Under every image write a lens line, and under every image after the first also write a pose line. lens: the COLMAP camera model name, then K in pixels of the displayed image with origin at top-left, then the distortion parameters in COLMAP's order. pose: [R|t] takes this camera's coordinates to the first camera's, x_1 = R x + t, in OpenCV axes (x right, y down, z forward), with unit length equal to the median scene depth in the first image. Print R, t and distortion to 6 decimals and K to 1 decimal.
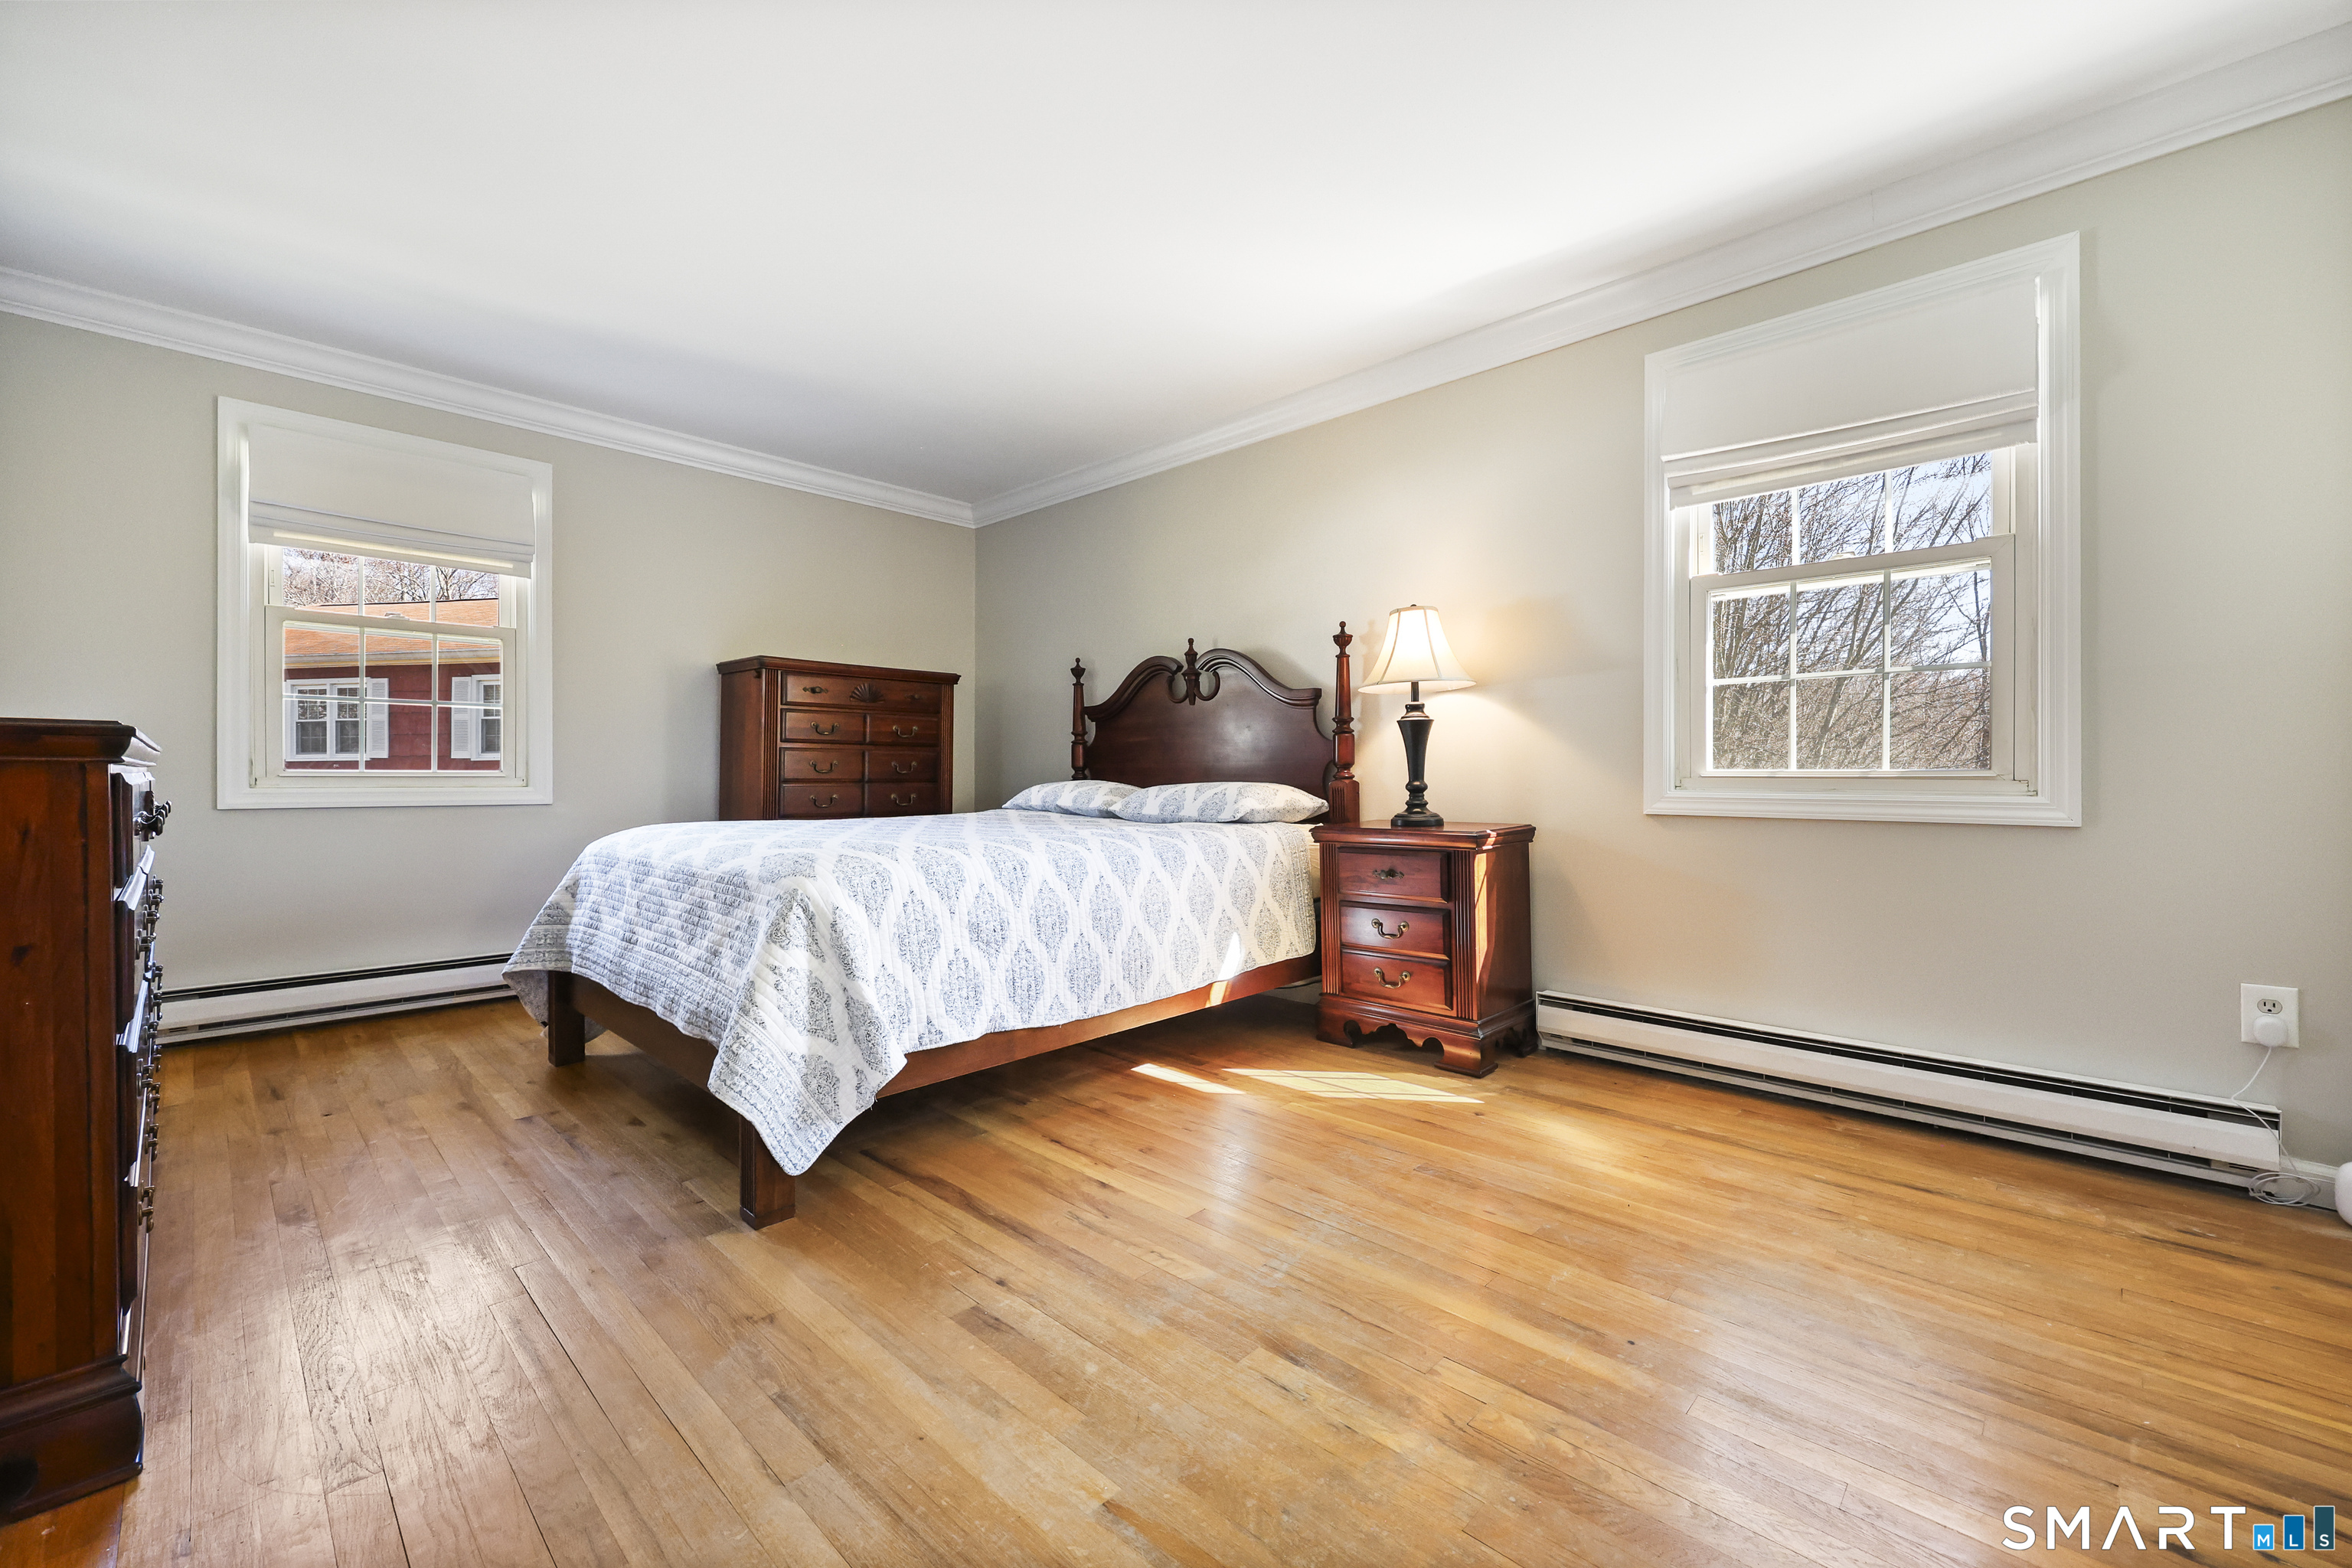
lens RADIAL K [[941.5, 0, 1181.8], [0, 941.5, 769.5], [0, 0, 1]] dist [-0.001716, -0.000064]
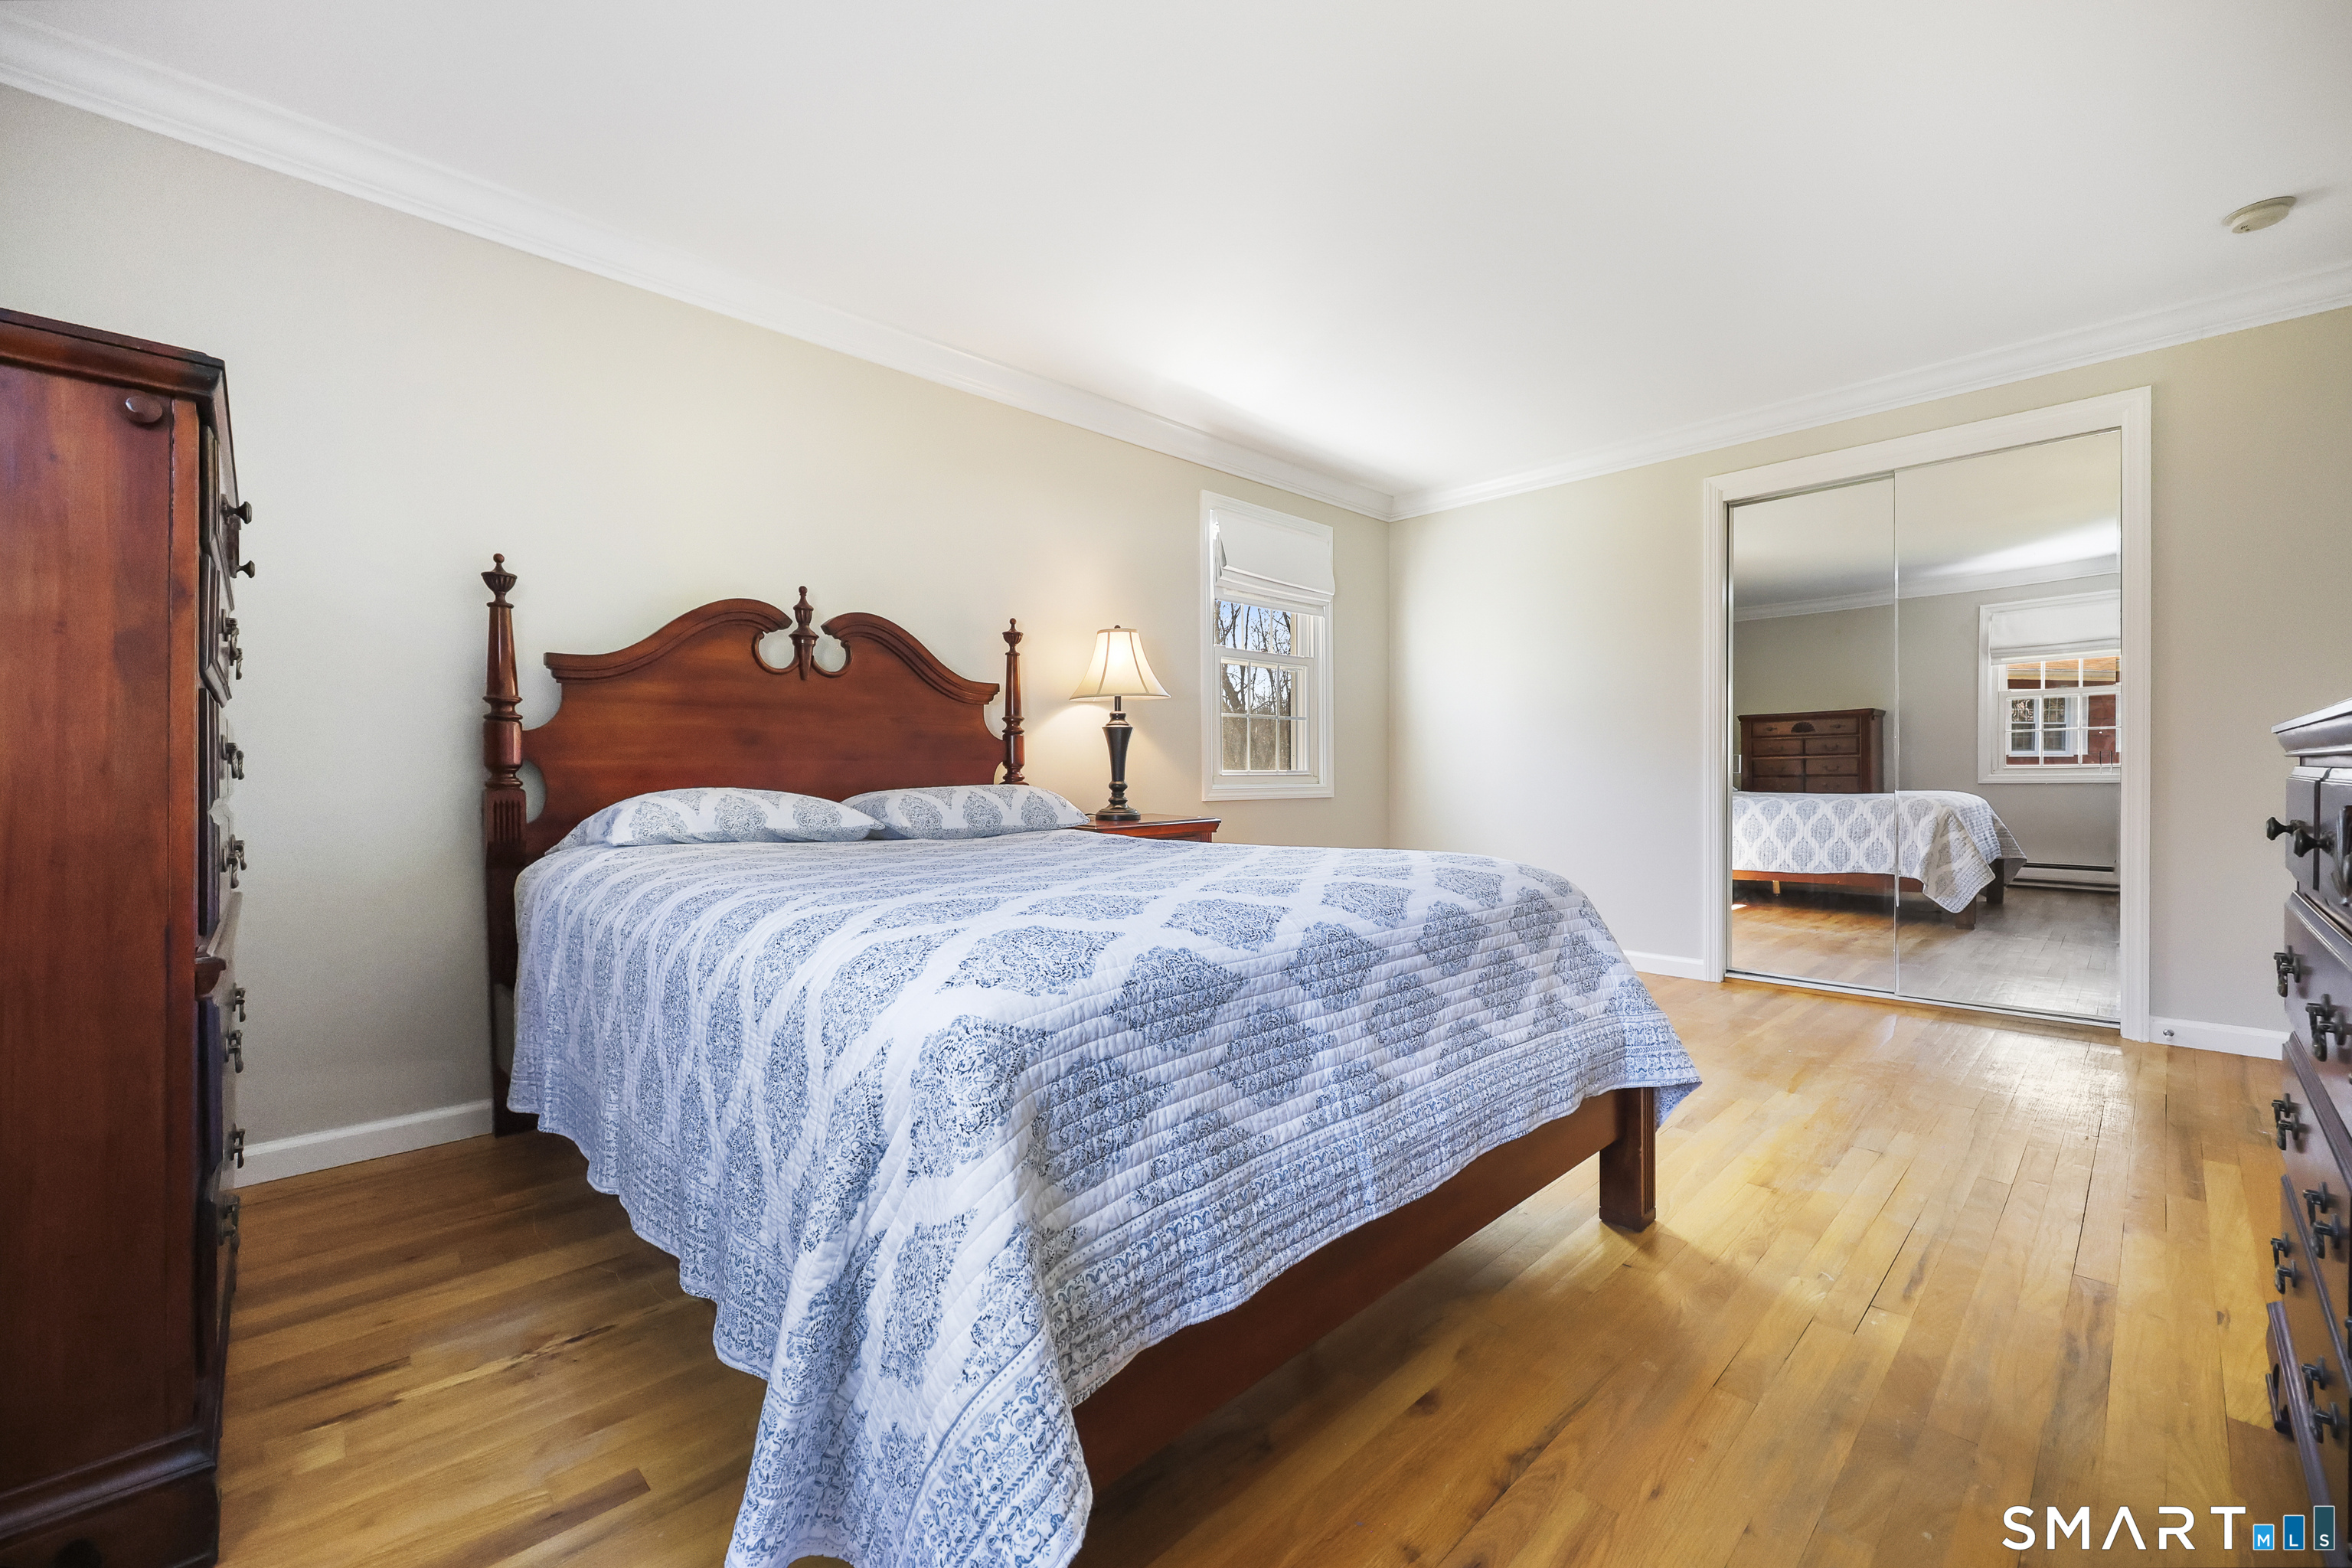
lens RADIAL K [[941.5, 0, 1181.8], [0, 941.5, 769.5], [0, 0, 1]] dist [-0.001716, -0.000064]
pose [[0.044559, 0.004376, 0.998997, -0.879097], [-0.001536, 0.999990, -0.004311, 0.003151], [-0.999006, -0.001342, 0.044565, 0.860940]]
